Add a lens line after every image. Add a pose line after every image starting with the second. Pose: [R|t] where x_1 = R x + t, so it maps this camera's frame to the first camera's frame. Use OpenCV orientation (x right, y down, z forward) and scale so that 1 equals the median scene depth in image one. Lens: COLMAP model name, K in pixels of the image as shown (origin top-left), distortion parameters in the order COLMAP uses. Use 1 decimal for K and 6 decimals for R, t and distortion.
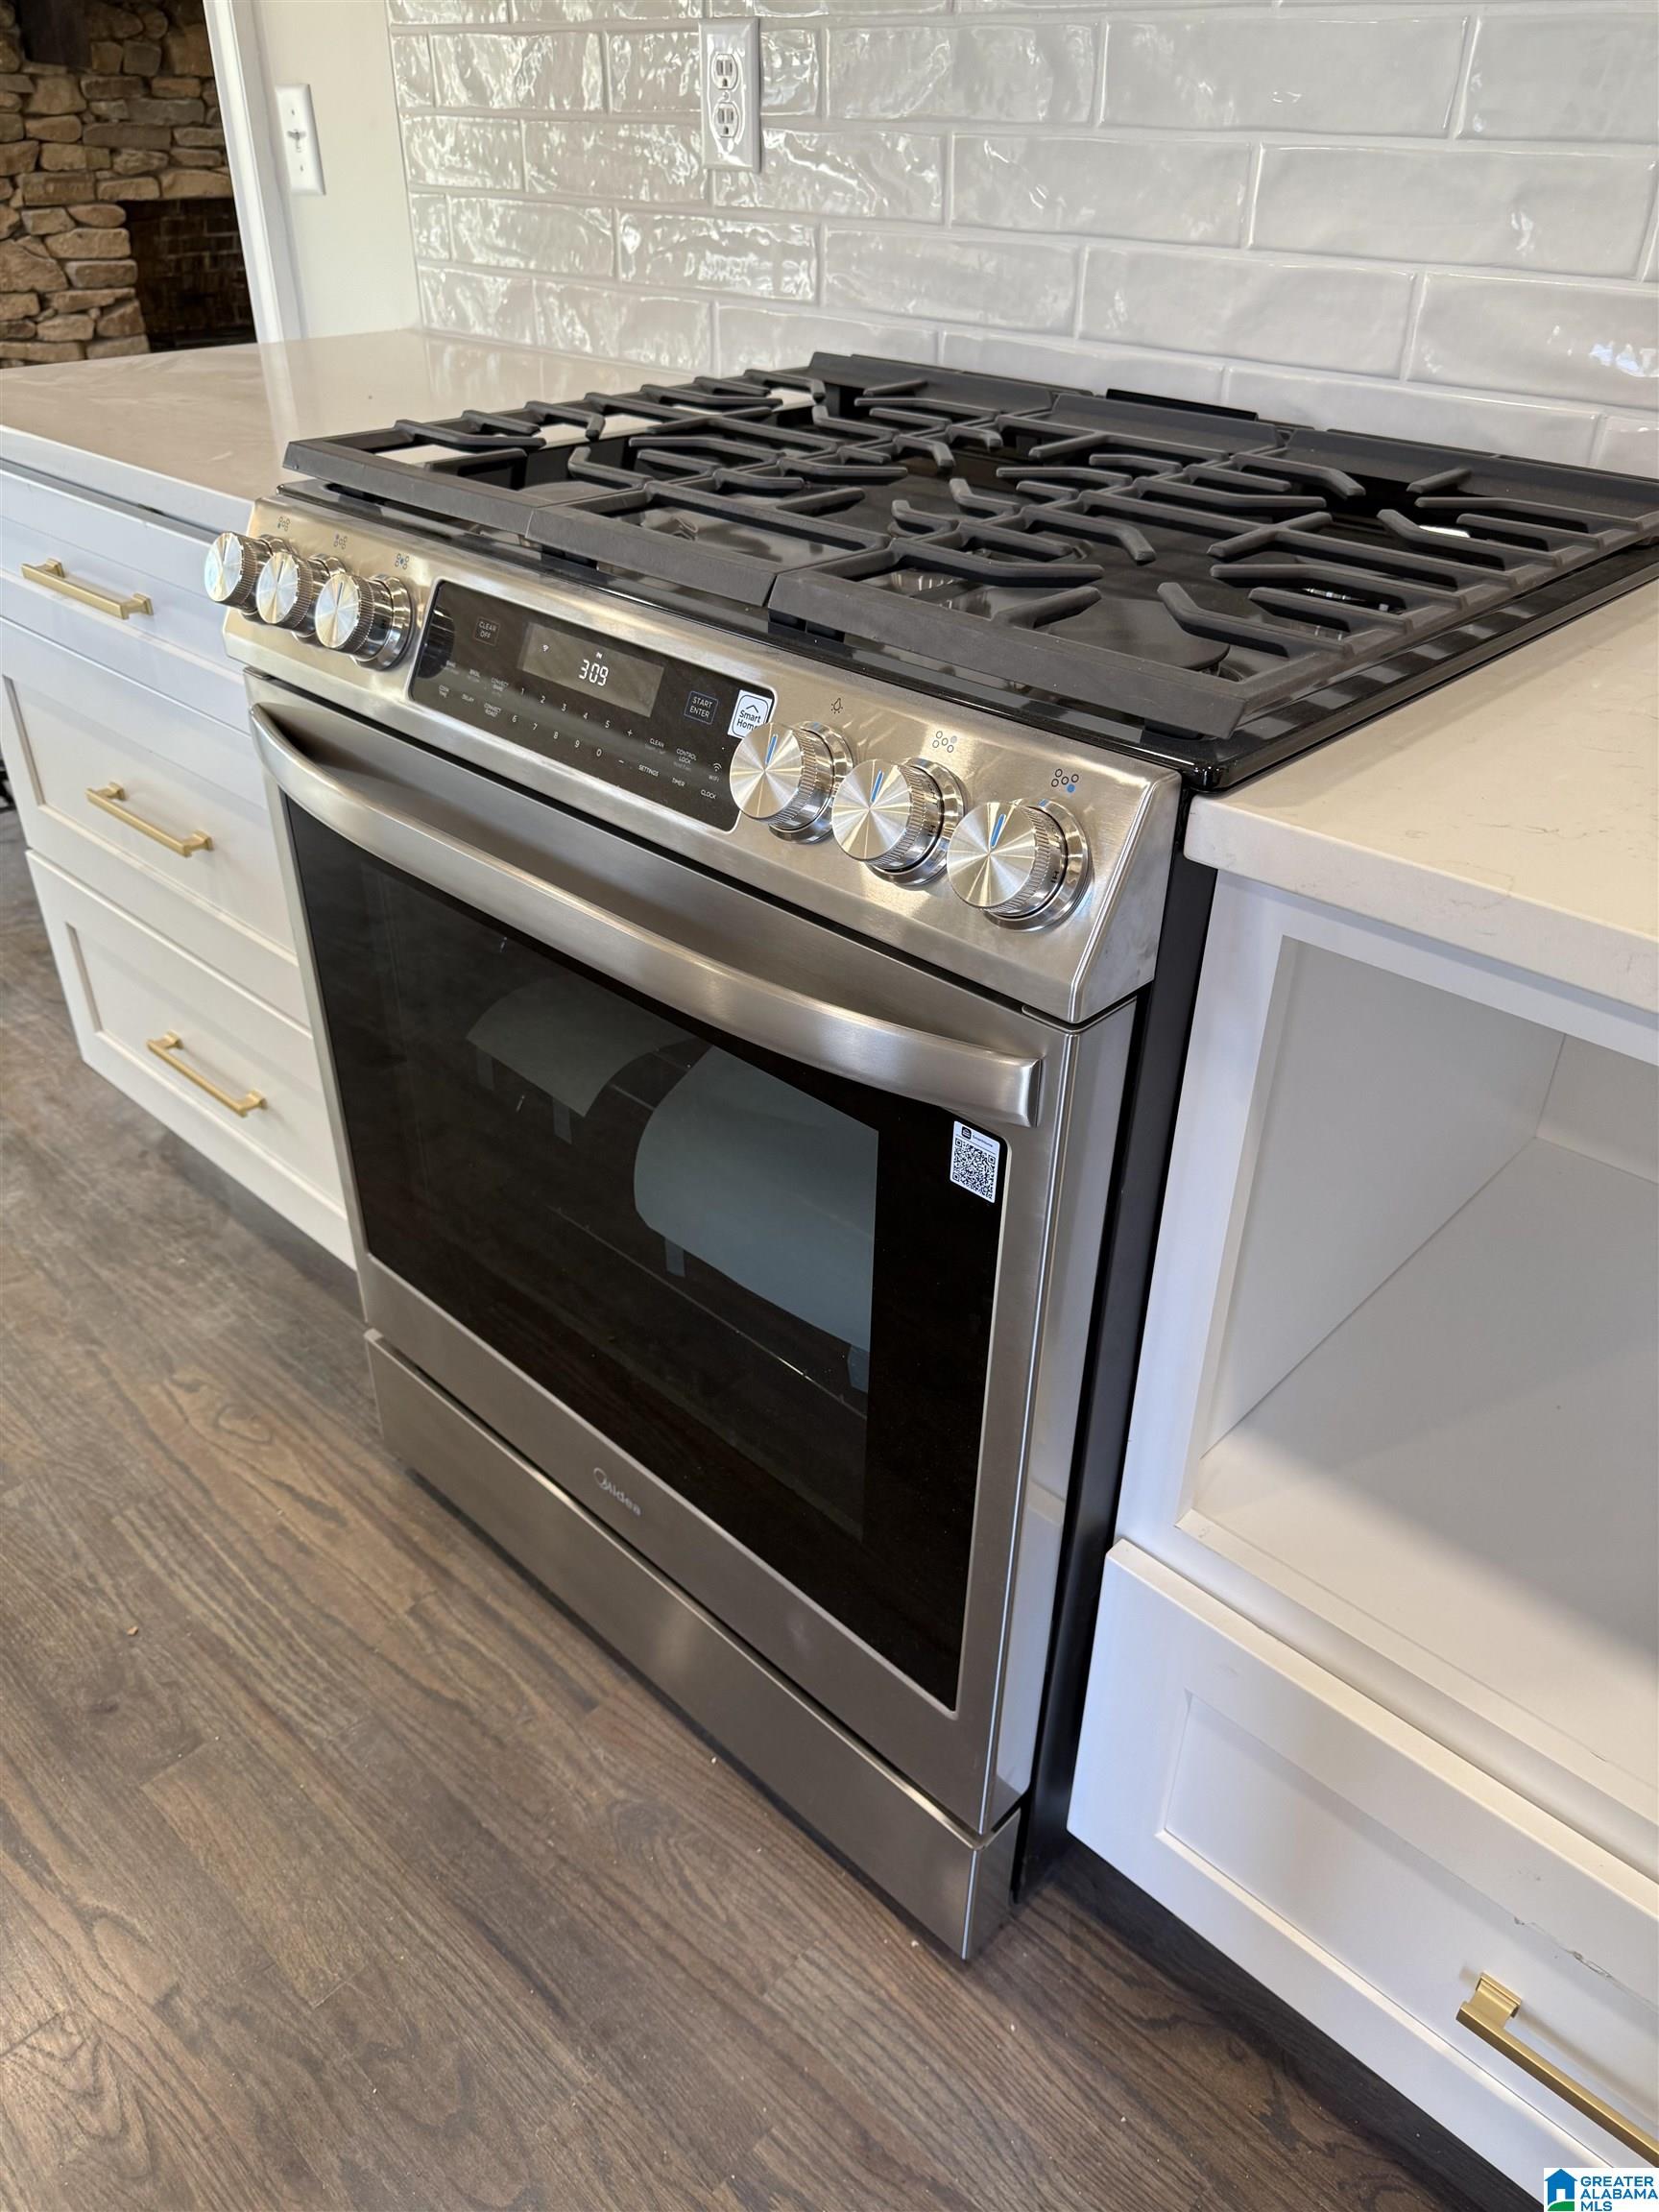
lens RADIAL K [[1544.0, 0, 816.6], [0, 1544.0, 1112.2], [0, 0, 1]] dist [0.055385, -0.049501]
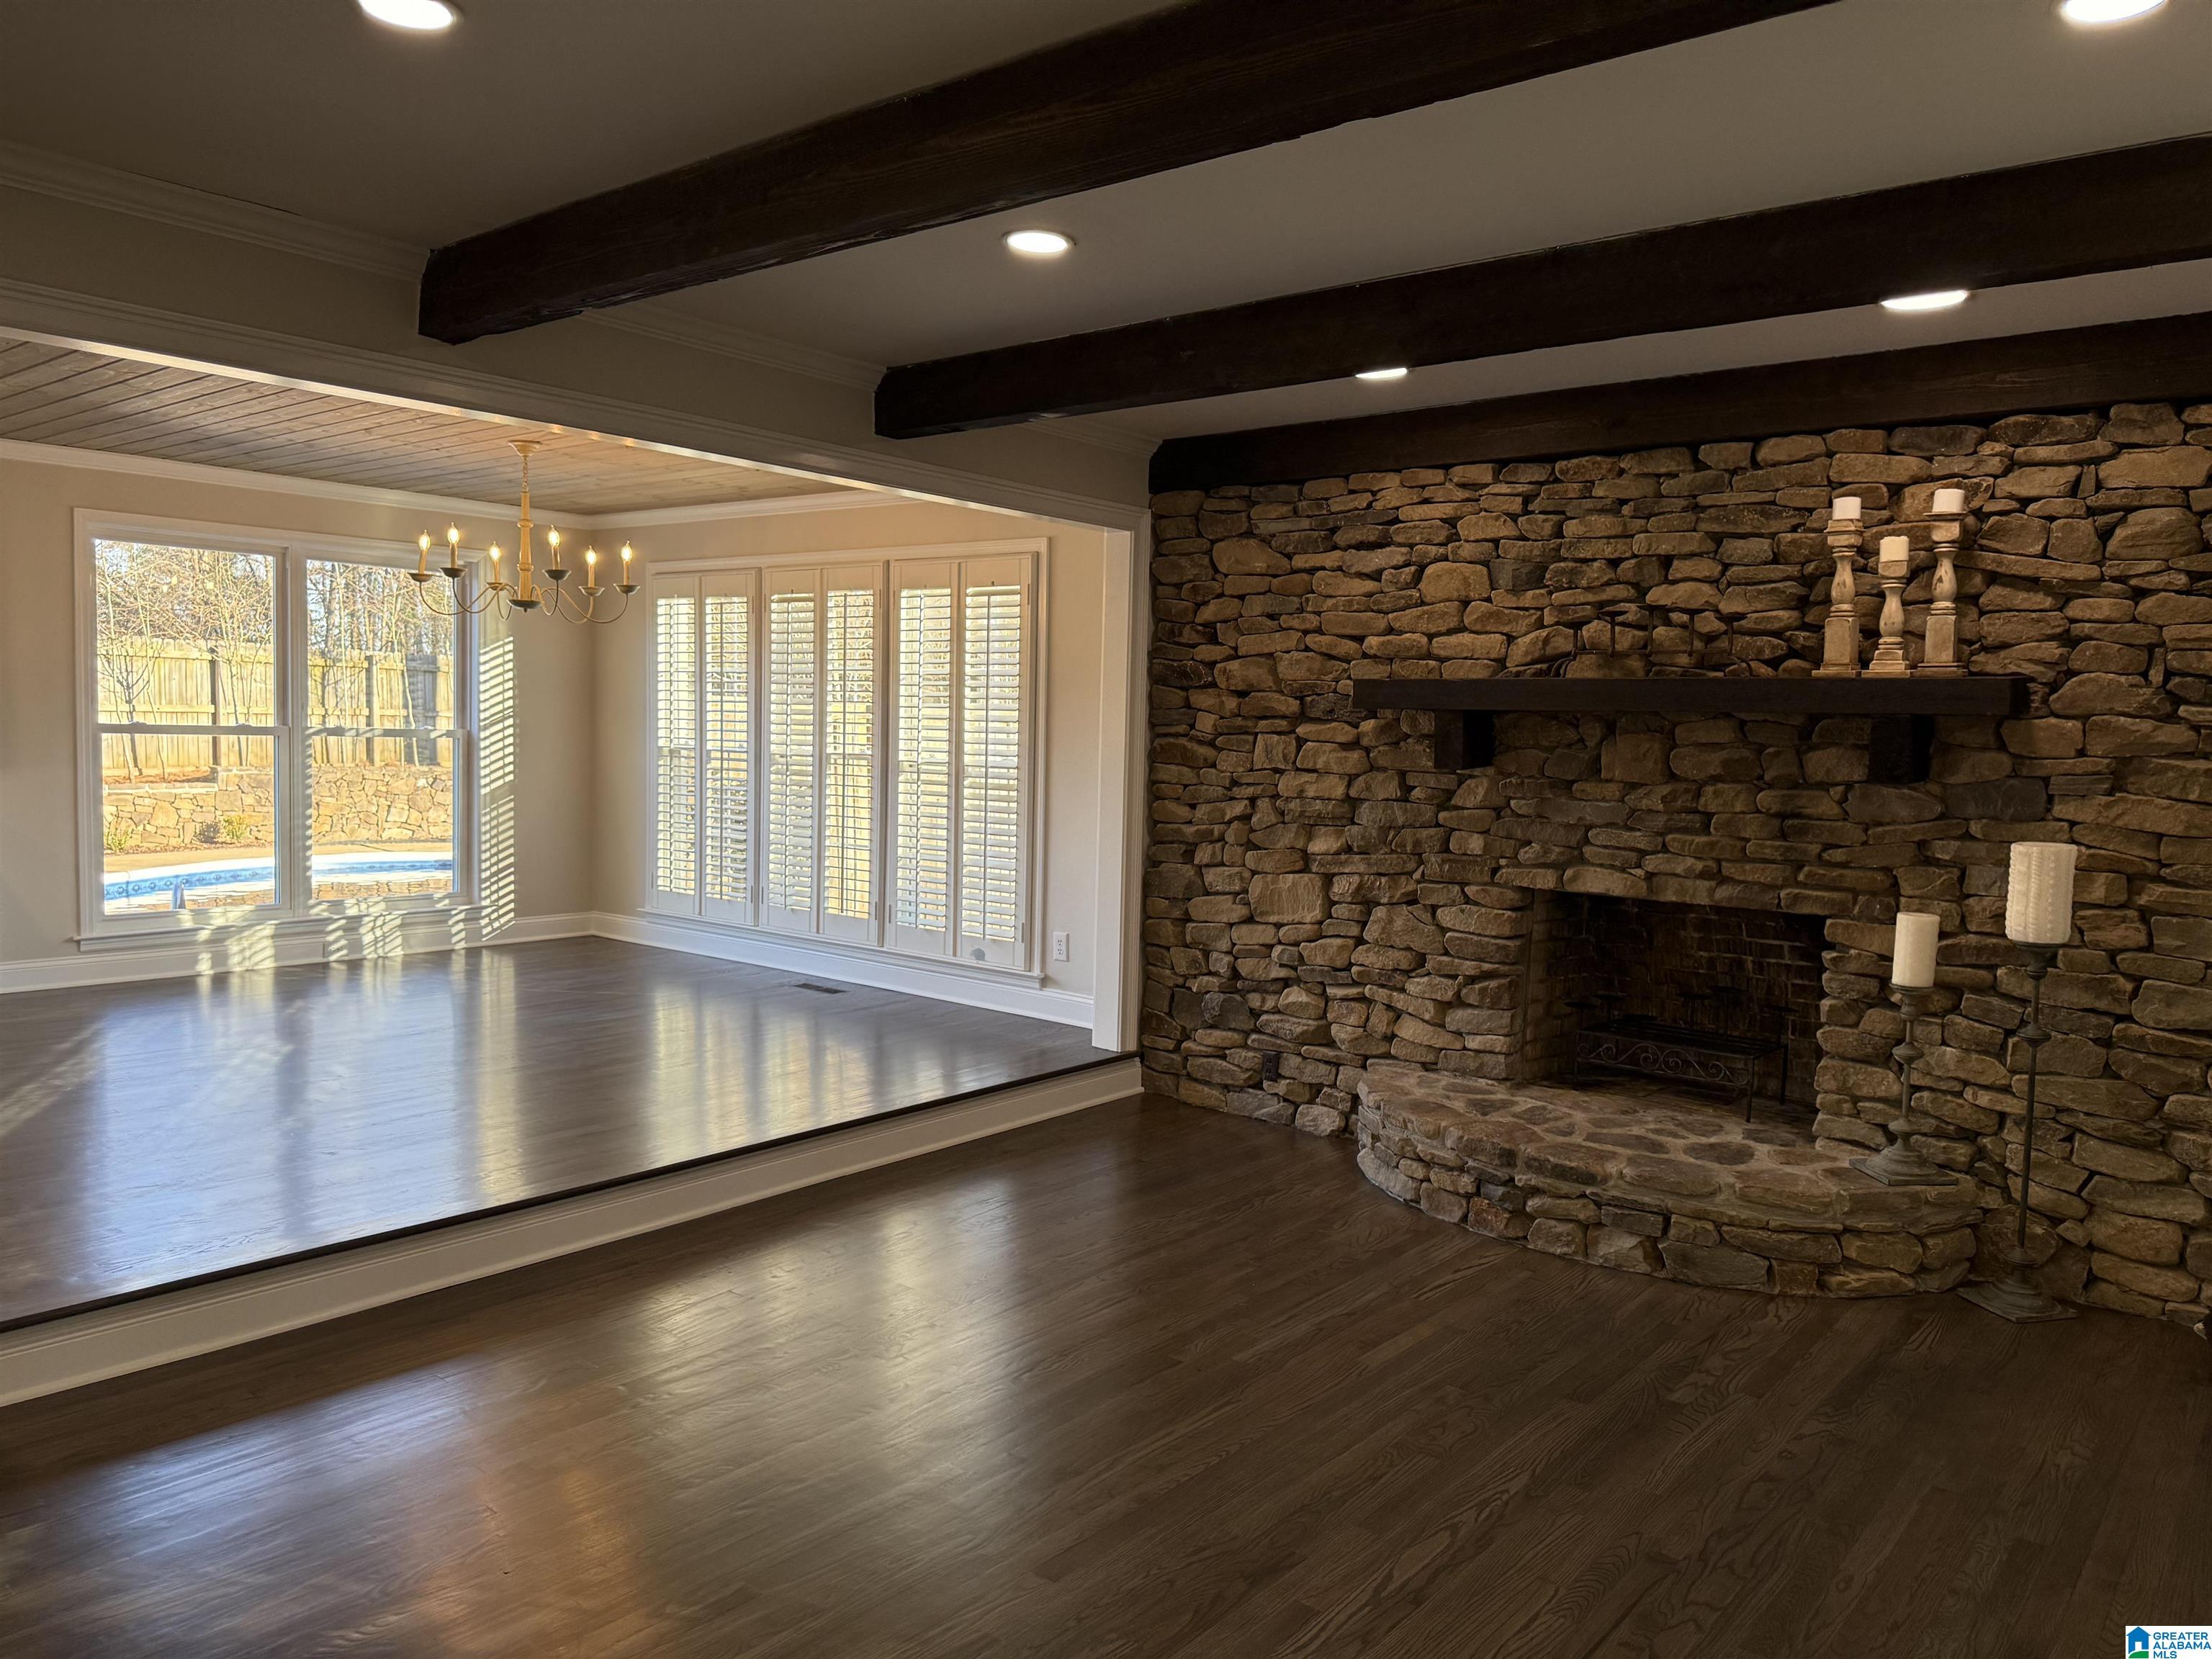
lens RADIAL K [[1544.0, 0, 1096.1], [0, 1544.0, 822.1], [0, 0, 1]] dist [0.055385, -0.049501]
pose [[0.070358, 0.049280, -0.996304, 0.488904], [-0.570827, 0.821071, 0.000301, -0.472273], [0.818051, 0.568695, 0.085900, 0.692694]]
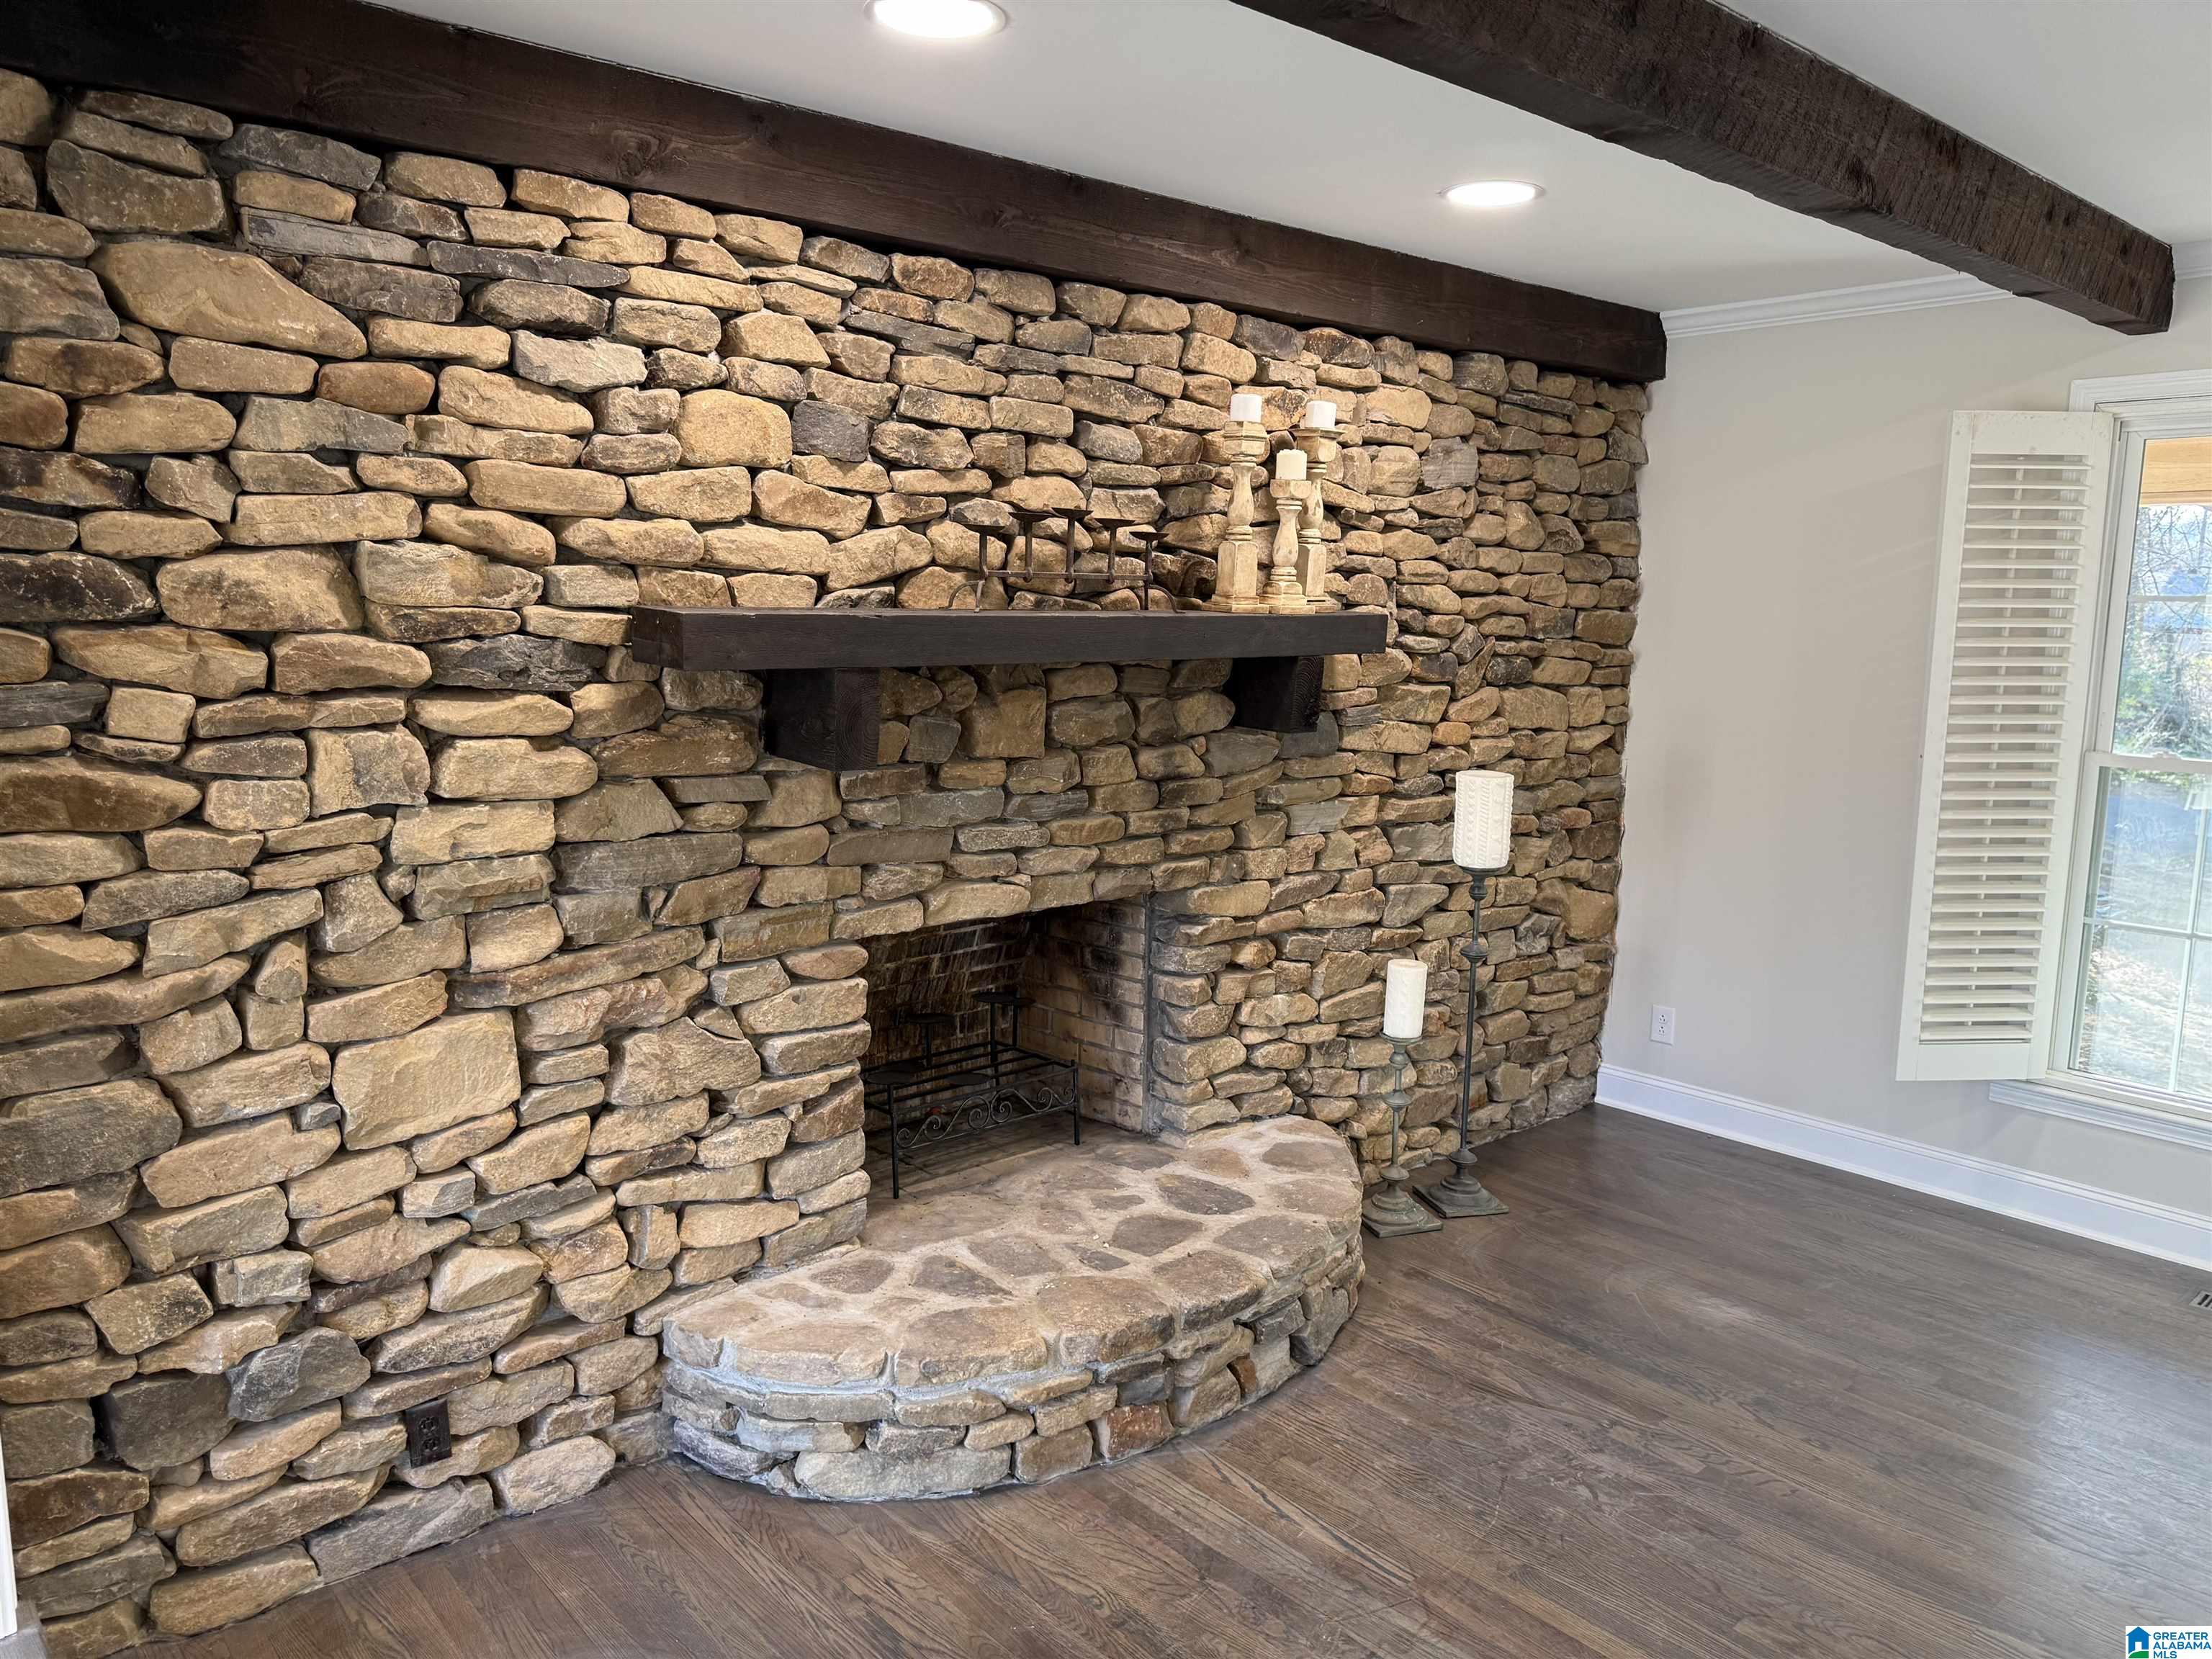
lens RADIAL K [[1544.0, 0, 1118.1], [0, 1544.0, 829.6], [0, 0, 1]] dist [0.055385, -0.049501]
pose [[0.996641, 0.009775, -0.081303, -0.300898], [-0.043198, 0.906226, -0.420582, -0.375189], [0.069568, 0.422681, 0.903604, 0.450988]]
